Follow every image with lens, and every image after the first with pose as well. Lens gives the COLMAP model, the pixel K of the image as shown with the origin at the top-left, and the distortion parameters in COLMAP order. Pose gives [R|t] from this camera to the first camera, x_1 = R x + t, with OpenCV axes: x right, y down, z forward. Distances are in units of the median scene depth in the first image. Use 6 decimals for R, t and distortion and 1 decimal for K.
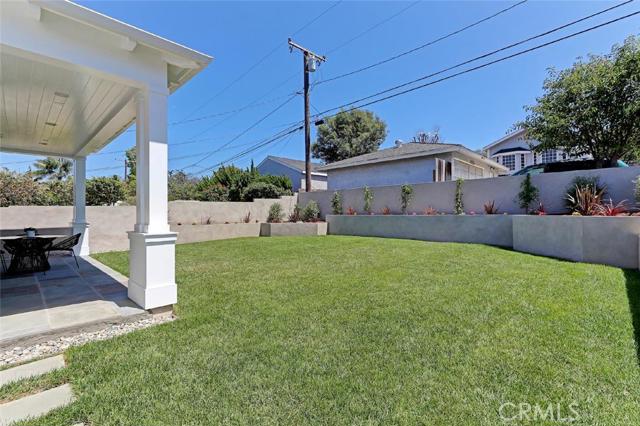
lens RADIAL K [[296.4, 0, 320.0], [0, 296.4, 213.0], [0, 0, 1]] dist [0.001729, 0.000901]
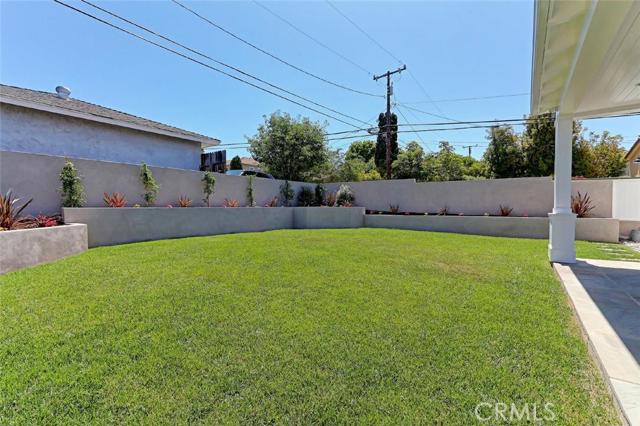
lens RADIAL K [[296.4, 0, 320.0], [0, 296.4, 213.0], [0, 0, 1]] dist [0.001729, 0.000901]
pose [[-0.150332, -0.019253, 0.988448, -0.553387], [-0.002366, 0.999814, 0.019115, 0.004731], [-0.988633, 0.000535, -0.150350, 0.716405]]
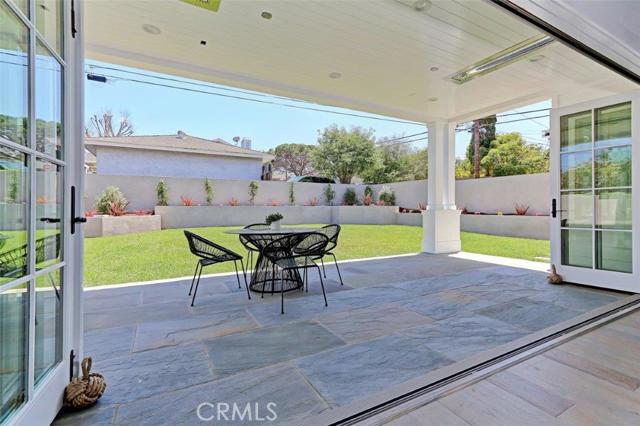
lens RADIAL K [[292.6, 0, 321.5], [0, 292.6, 205.1], [0, 0, 1]] dist [-0.003327, -0.000212]
pose [[0.281217, 0.008247, 0.959609, -0.682576], [-0.003205, 0.999966, -0.007655, 0.009404], [-0.959639, -0.000922, 0.281234, 0.357076]]
